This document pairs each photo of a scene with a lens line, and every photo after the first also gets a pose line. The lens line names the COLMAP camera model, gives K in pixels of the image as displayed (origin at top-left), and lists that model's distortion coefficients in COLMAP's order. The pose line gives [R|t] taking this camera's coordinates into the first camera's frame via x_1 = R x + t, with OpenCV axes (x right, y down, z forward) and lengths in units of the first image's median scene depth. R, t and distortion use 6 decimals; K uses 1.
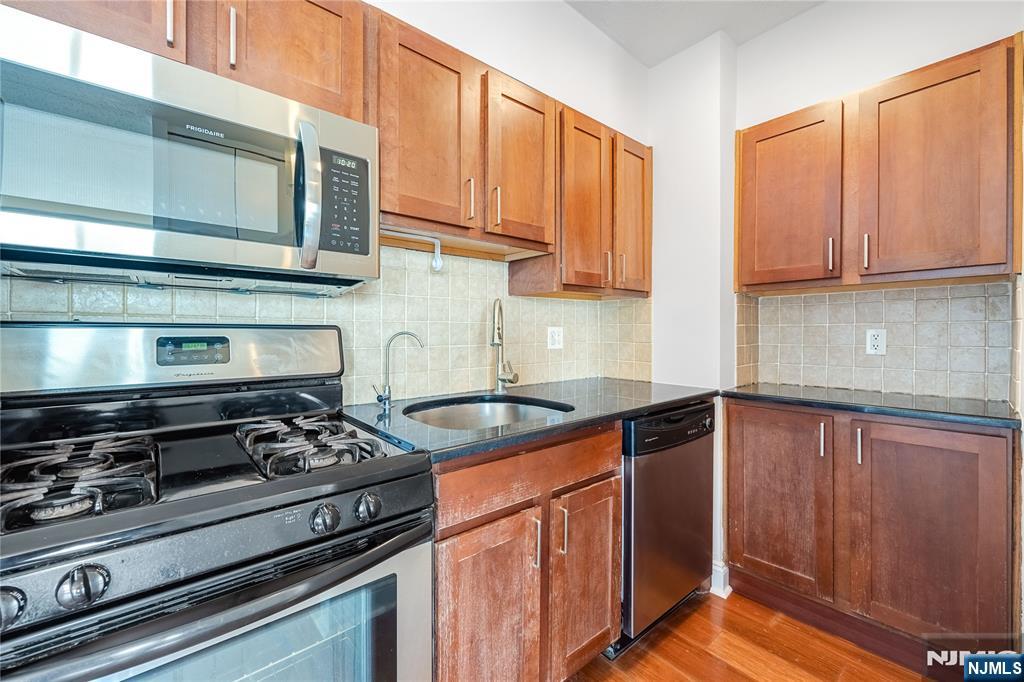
lens RADIAL K [[412.1, 0, 509.5], [0, 412.1, 333.6], [0, 0, 1]] dist [0.000682, -0.000409]
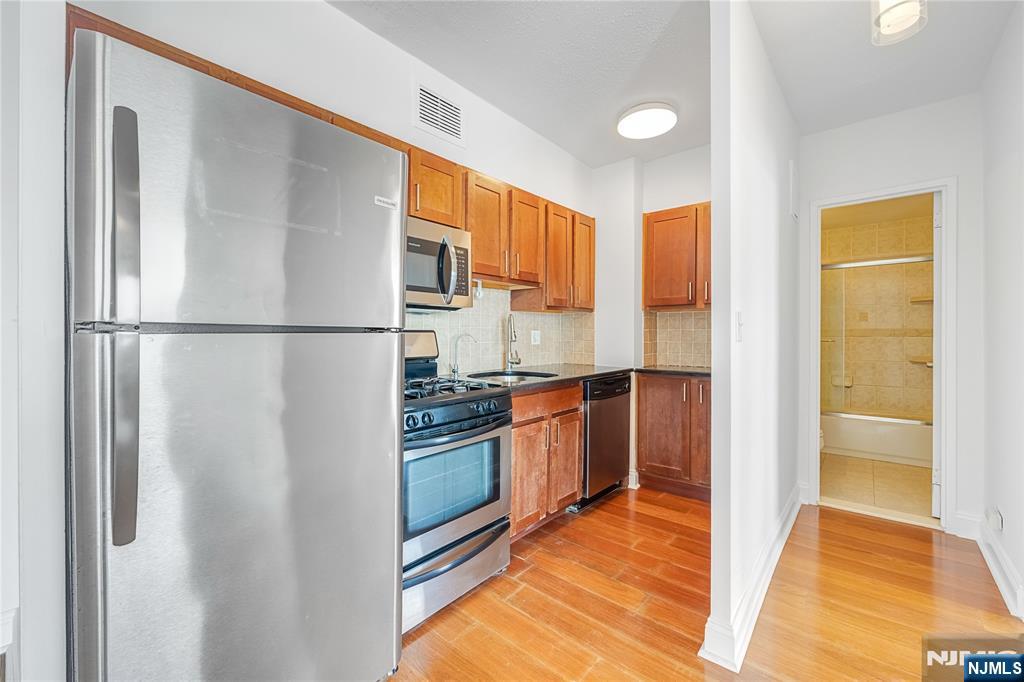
lens RADIAL K [[415.5, 0, 511.0], [0, 415.5, 337.0], [0, 0, 1]] dist [-0.003727, -0.000130]
pose [[0.986458, 0.000346, 0.164013, -0.299973], [-0.001197, 0.999986, 0.005094, 0.000614], [-0.164009, -0.005222, 0.986445, -0.674065]]
